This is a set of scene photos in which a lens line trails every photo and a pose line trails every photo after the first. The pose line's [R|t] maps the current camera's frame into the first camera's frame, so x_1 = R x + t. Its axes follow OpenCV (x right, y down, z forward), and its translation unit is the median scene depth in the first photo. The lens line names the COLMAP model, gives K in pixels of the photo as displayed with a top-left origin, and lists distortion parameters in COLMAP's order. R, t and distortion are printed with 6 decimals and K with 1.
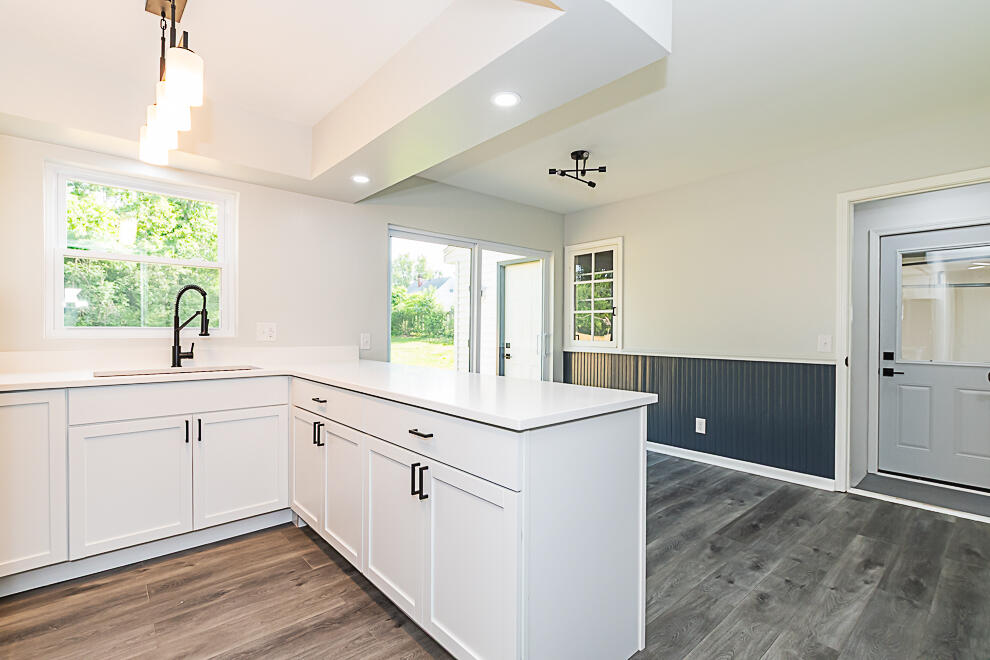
lens RADIAL K [[452.3, 0, 501.1], [0, 452.3, 329.4], [0, 0, 1]] dist [-0.001465, -0.000805]
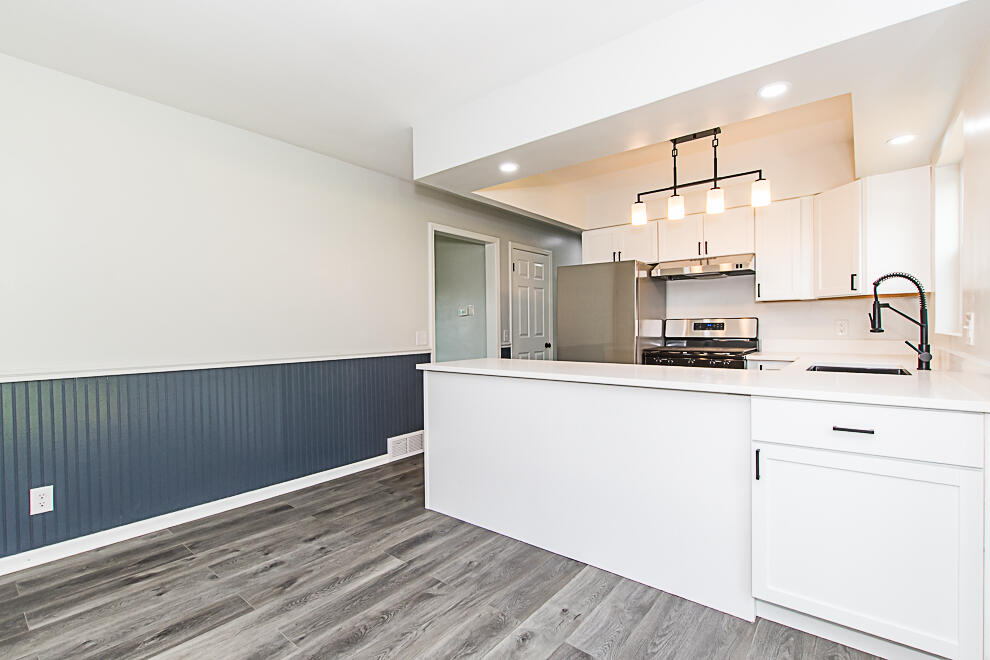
lens RADIAL K [[452.3, 0, 494.7], [0, 452.3, 332.6], [0, 0, 1]] dist [-0.001465, -0.000805]
pose [[-0.987819, 0.003468, -0.155566, 0.206338], [0.002140, 0.999960, 0.008700, 0.004236], [0.155590, 0.008261, -0.987787, 1.777489]]
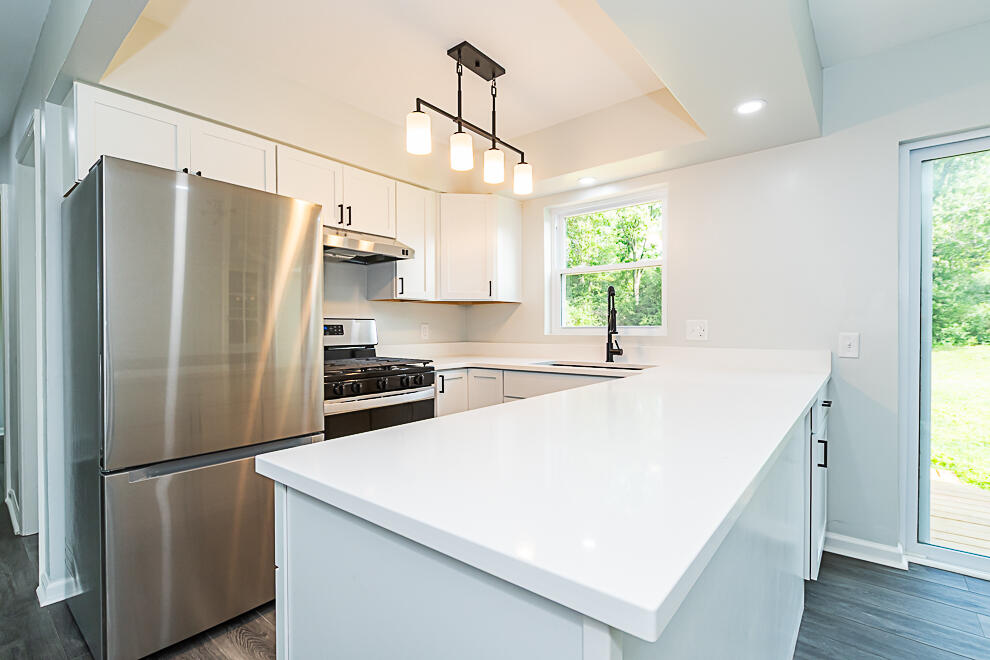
lens RADIAL K [[452.3, 0, 496.6], [0, 452.3, 328.5], [0, 0, 1]] dist [-0.001465, -0.000805]
pose [[0.153639, -0.004611, -0.988116, 0.348330], [0.010522, 0.999940, -0.003030, 0.002046], [0.988071, -0.009931, 0.153679, 0.589302]]
